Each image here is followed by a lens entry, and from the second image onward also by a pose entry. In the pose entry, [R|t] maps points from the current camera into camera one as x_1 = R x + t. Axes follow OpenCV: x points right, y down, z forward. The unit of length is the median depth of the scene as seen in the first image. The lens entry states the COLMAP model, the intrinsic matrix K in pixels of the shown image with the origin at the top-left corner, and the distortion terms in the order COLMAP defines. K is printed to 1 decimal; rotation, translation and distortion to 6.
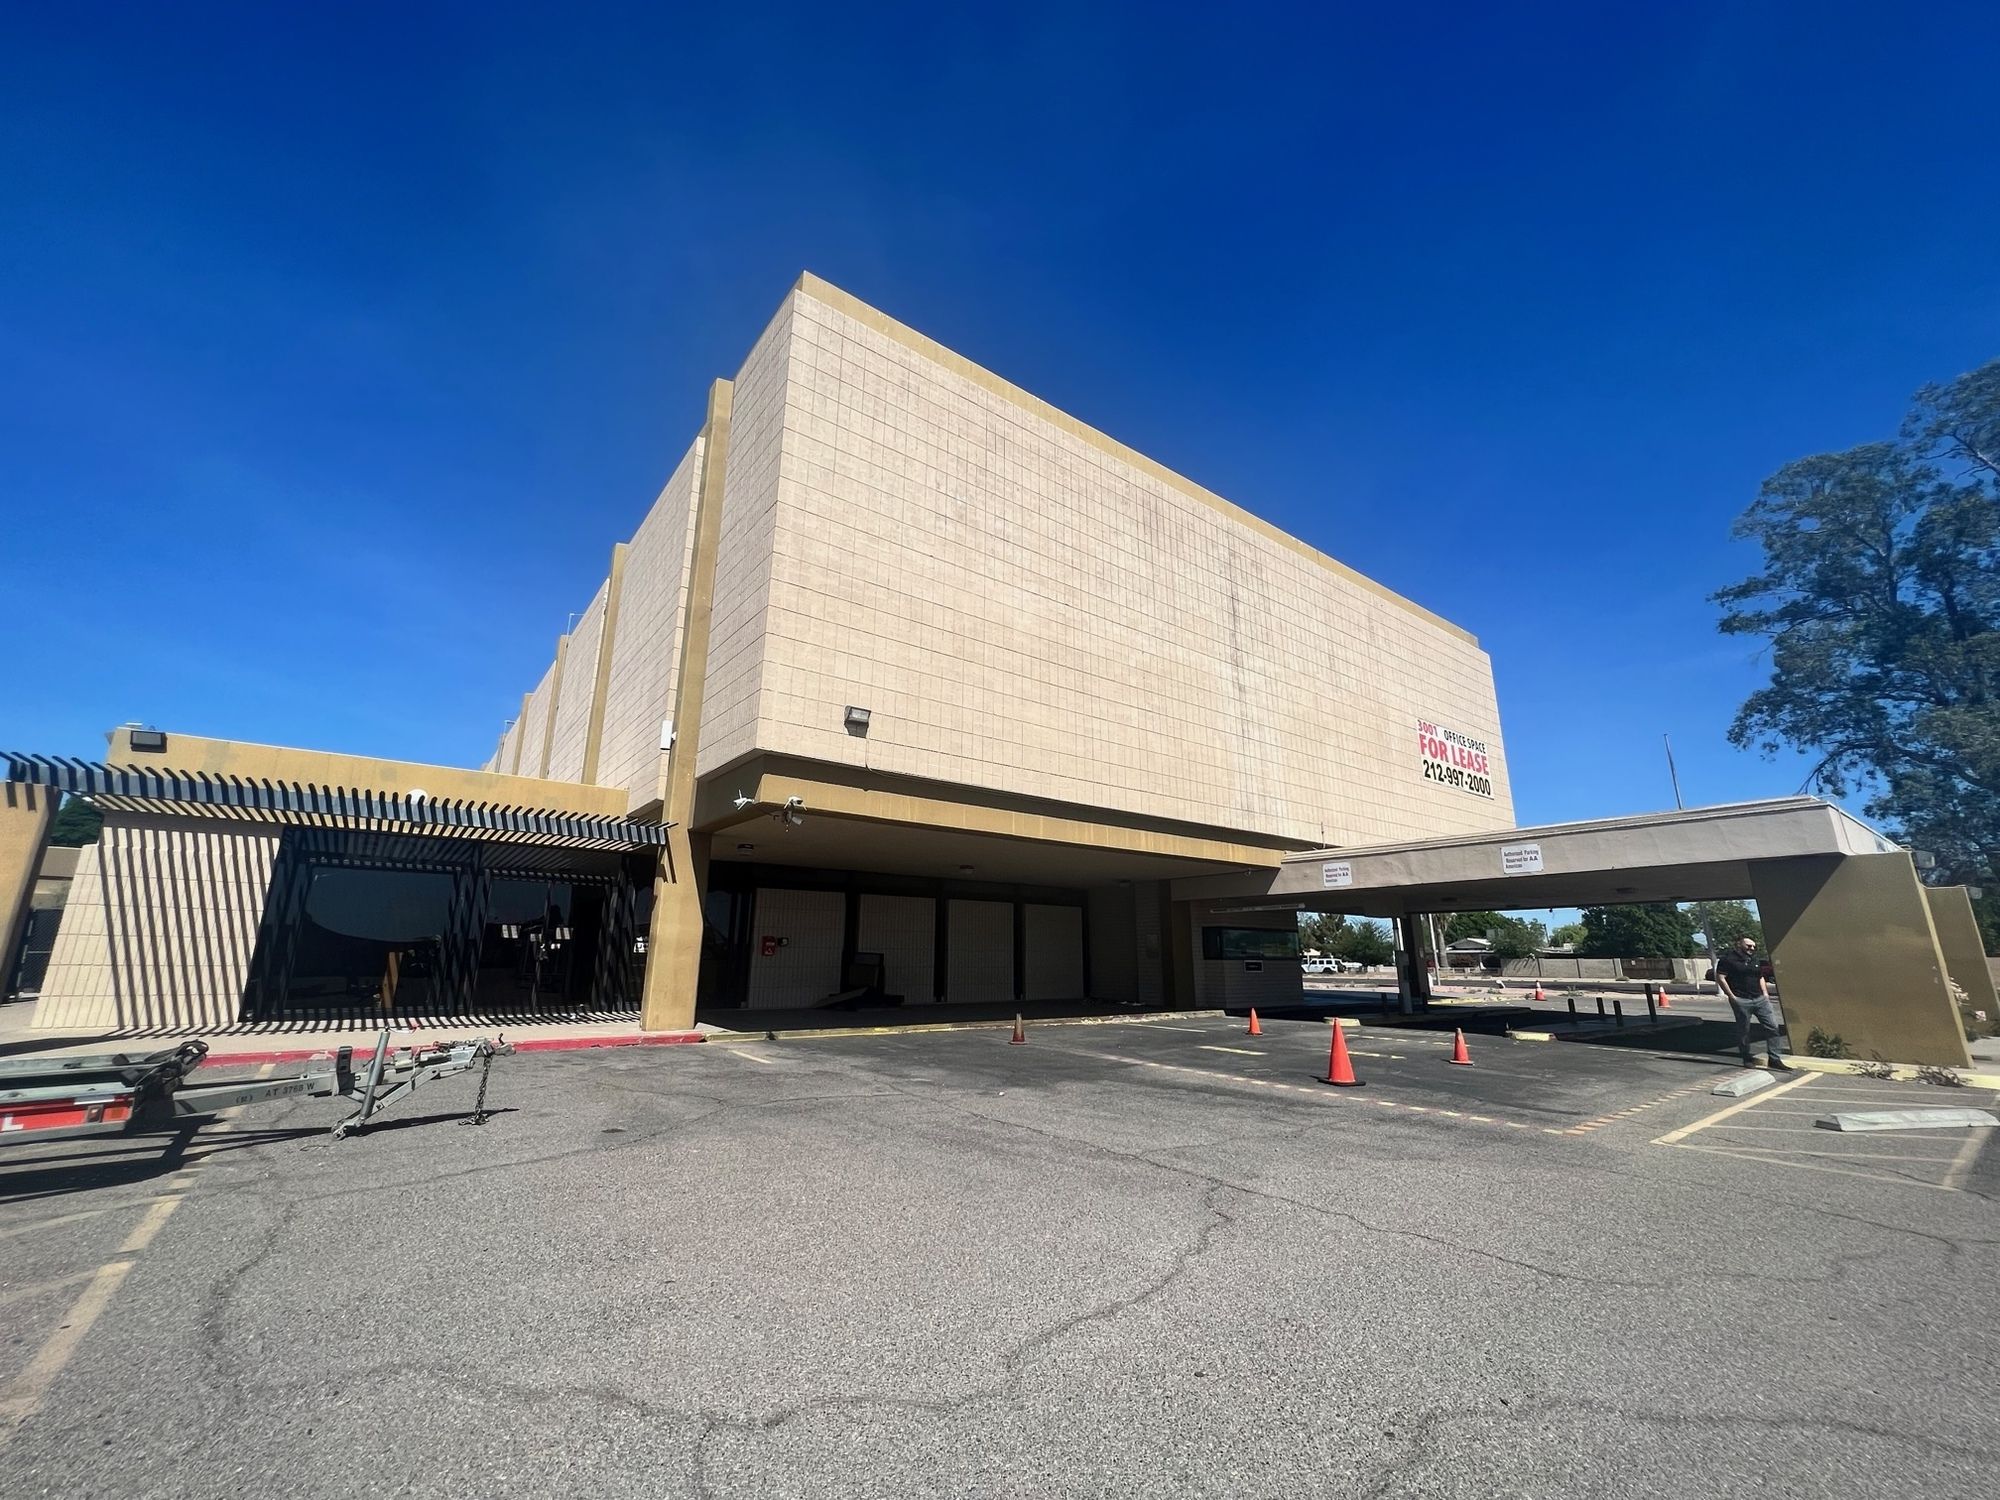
lens RADIAL K [[798.9, 0, 1002.3], [0, 798.9, 751.9], [0, 0, 1]] dist [-0.002883, 0.001288]
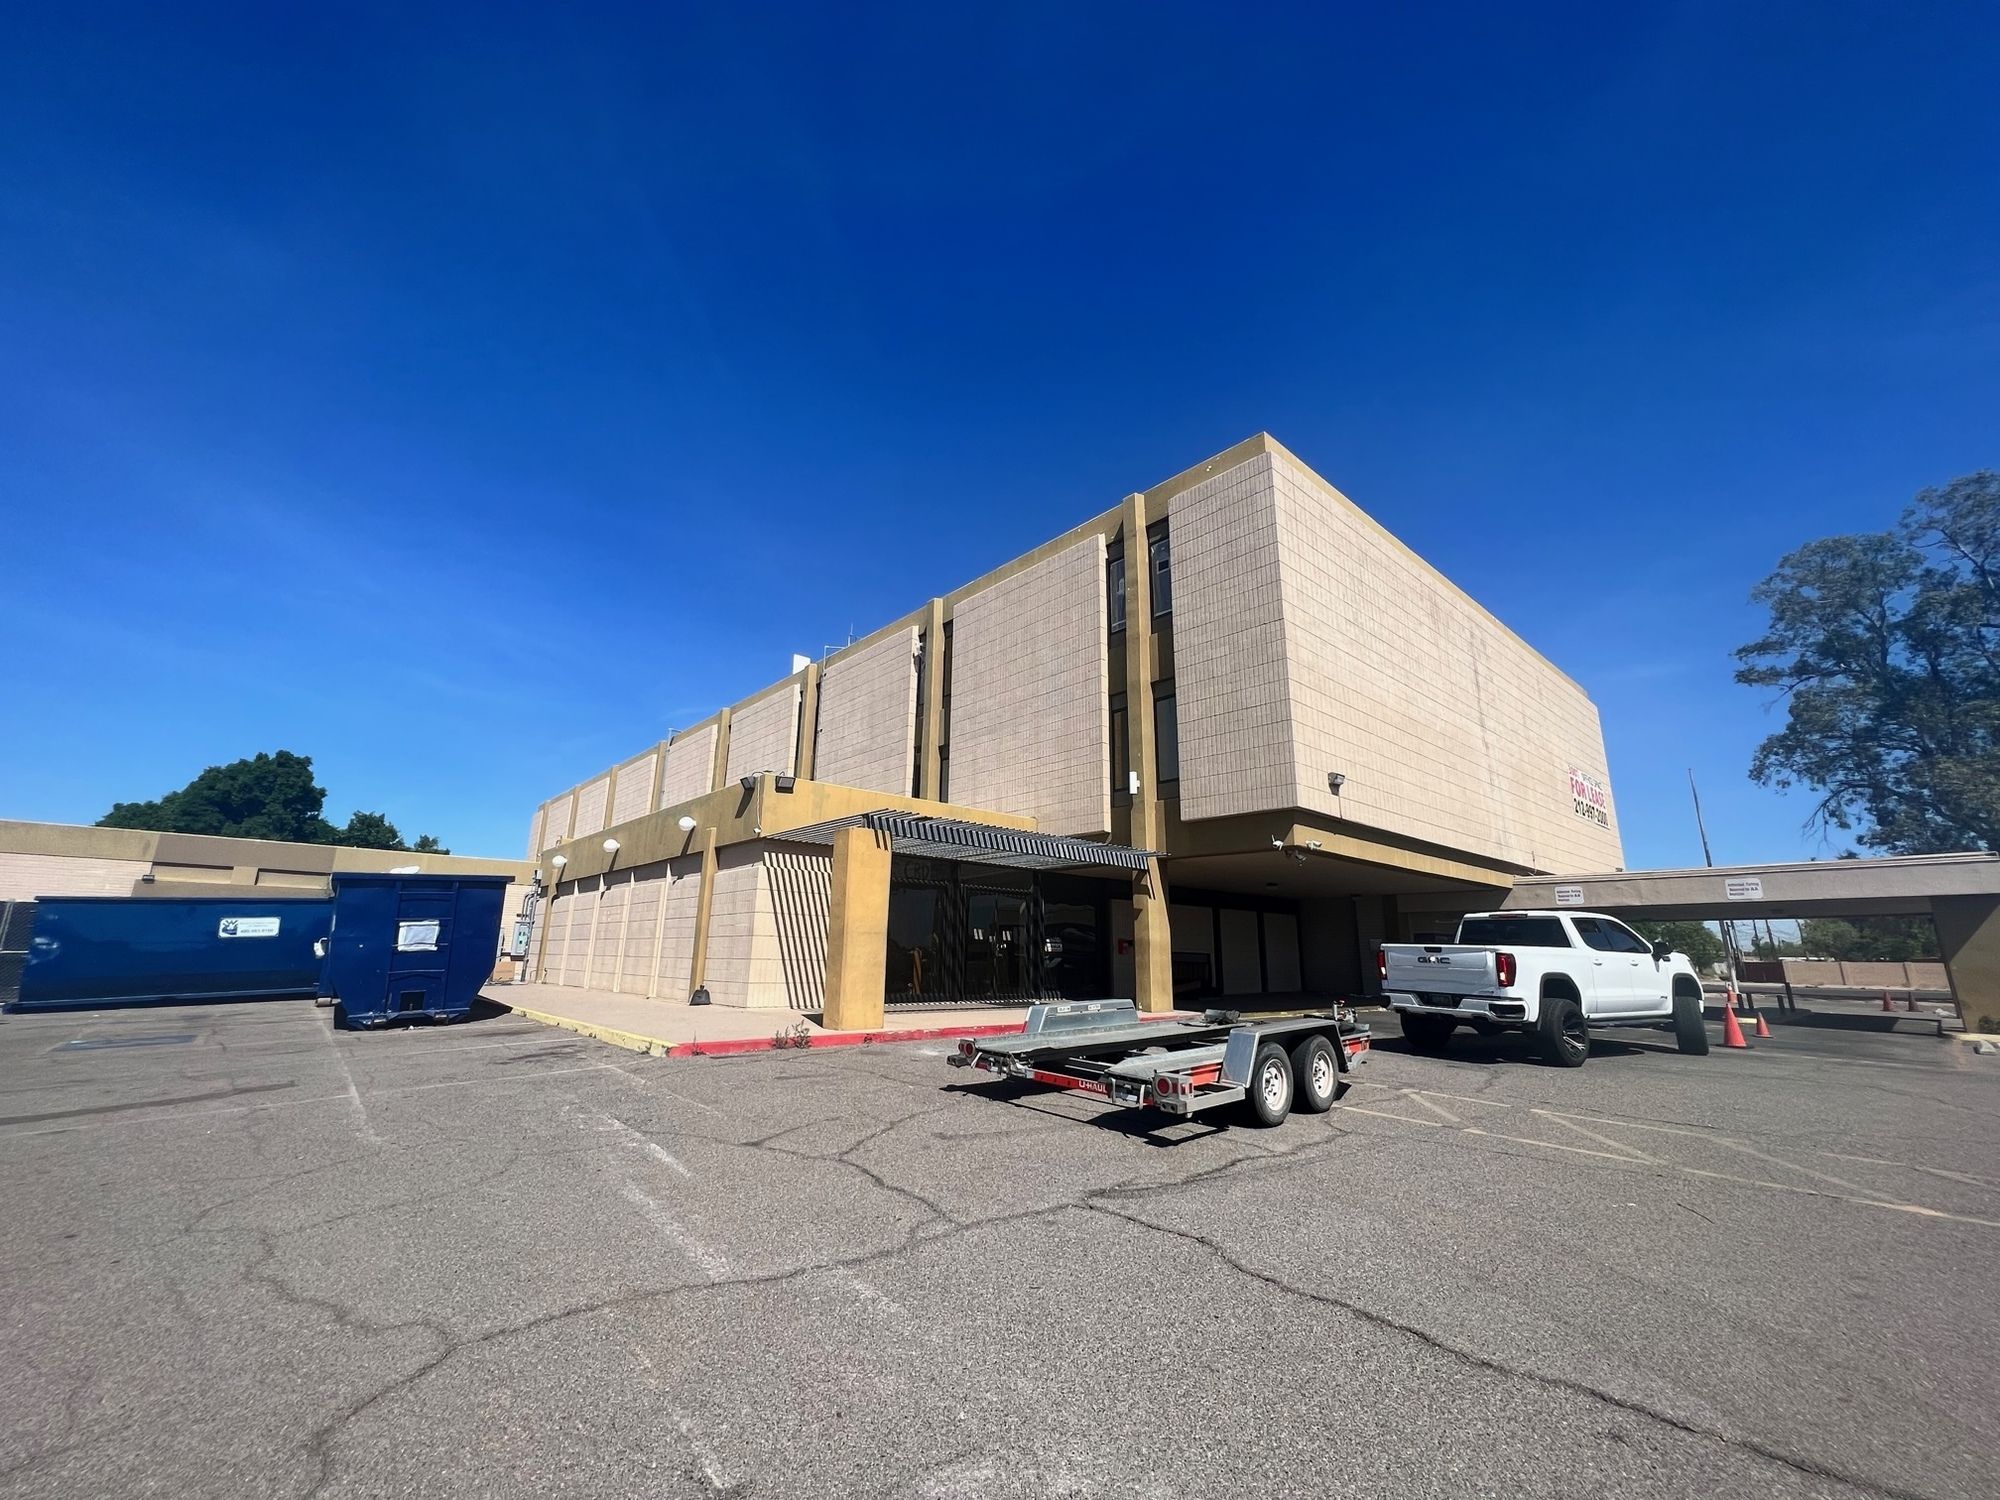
lens RADIAL K [[798.9, 0, 1004.5], [0, 798.9, 753.0], [0, 0, 1]] dist [-0.002883, 0.001288]
pose [[0.997336, 0.027380, 0.067605, -0.287582], [-0.027844, 0.999595, 0.005933, -0.028543], [-0.067415, -0.007800, 0.997695, -0.106517]]
